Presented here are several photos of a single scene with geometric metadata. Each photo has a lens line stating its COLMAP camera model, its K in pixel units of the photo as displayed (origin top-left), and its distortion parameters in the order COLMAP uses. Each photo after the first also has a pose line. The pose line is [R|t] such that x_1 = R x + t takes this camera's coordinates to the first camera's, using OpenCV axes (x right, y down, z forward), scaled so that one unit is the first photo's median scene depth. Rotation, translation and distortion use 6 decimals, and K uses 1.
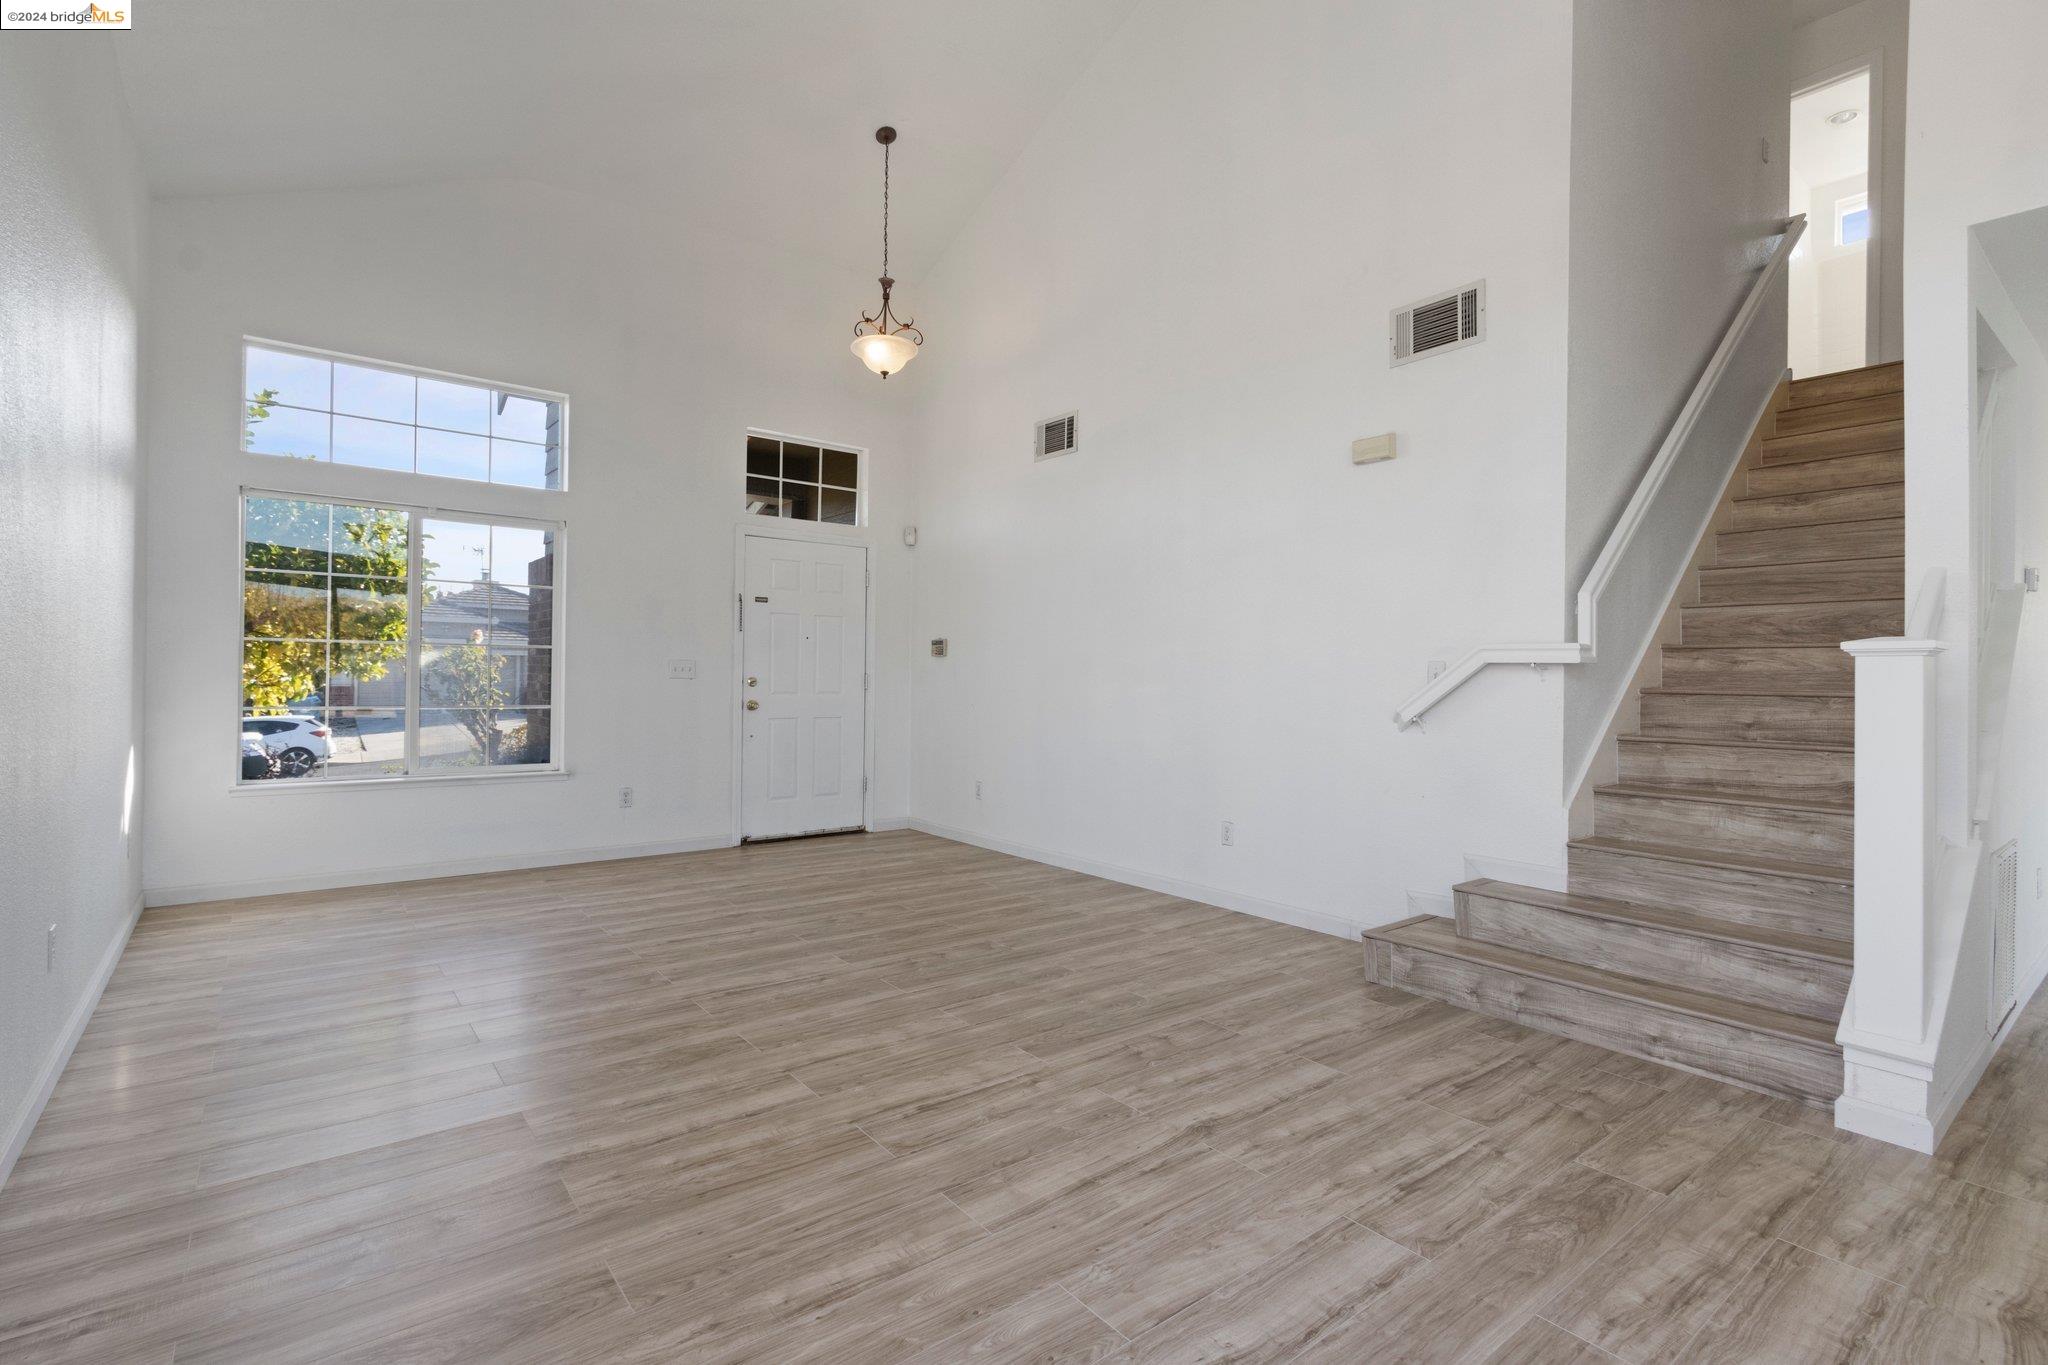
lens RADIAL K [[952.5, 0, 1008.4], [0, 952.5, 674.9], [0, 0, 1]] dist [0.006939, -0.000193]
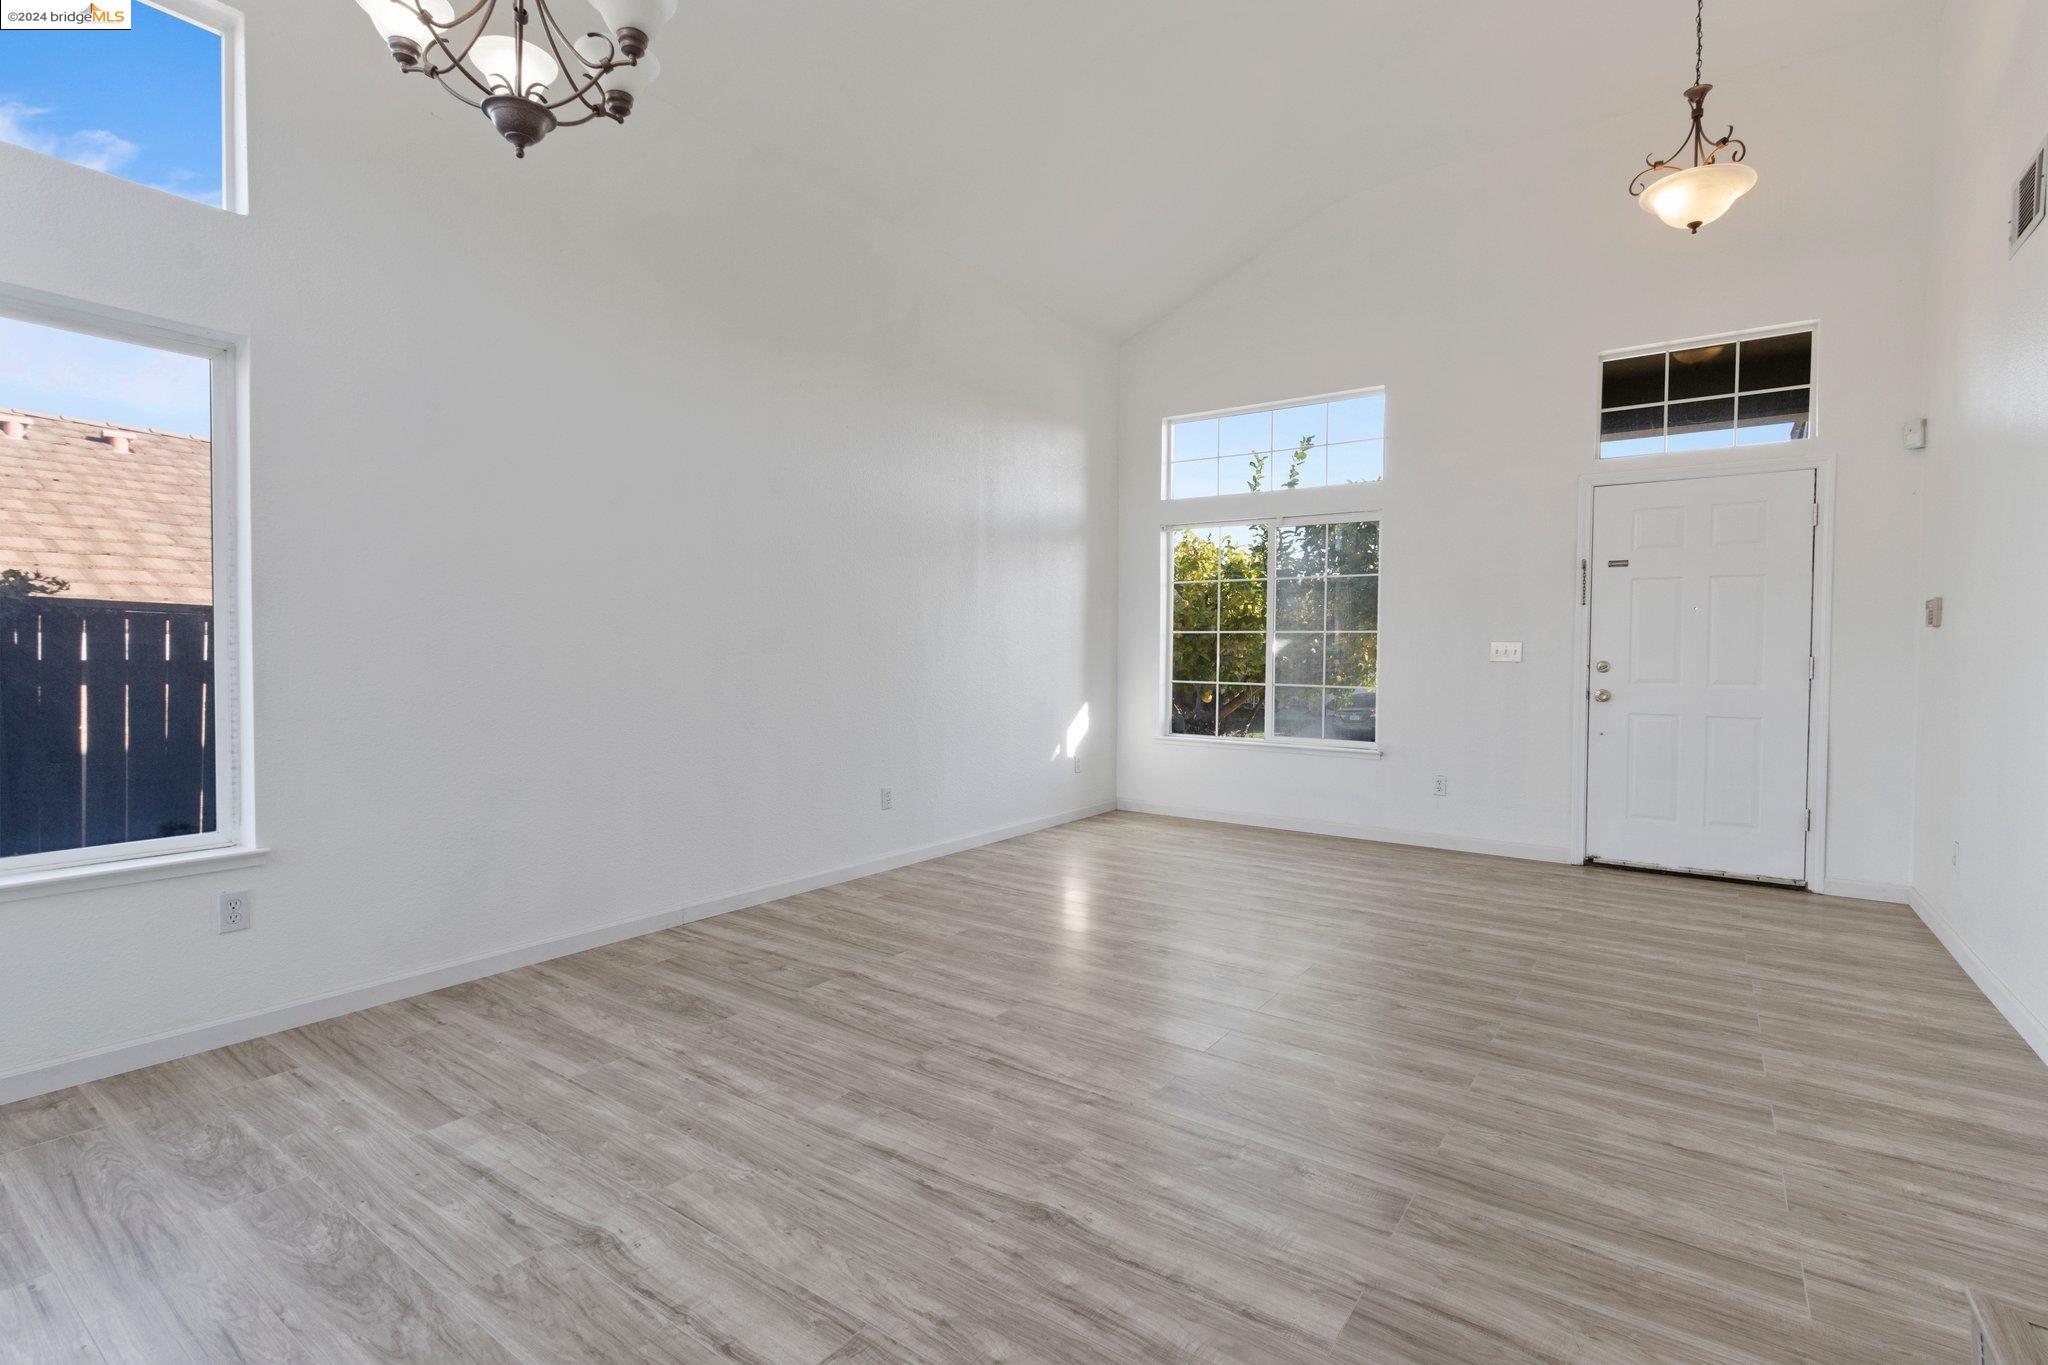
lens RADIAL K [[952.5, 0, 1008.4], [0, 952.5, 674.9], [0, 0, 1]] dist [0.006939, -0.000193]
pose [[0.274378, 0.013403, -0.961529, 0.715699], [-0.003701, 0.999910, 0.012882, 0.010683], [0.961615, 0.000024, 0.274403, 0.563069]]
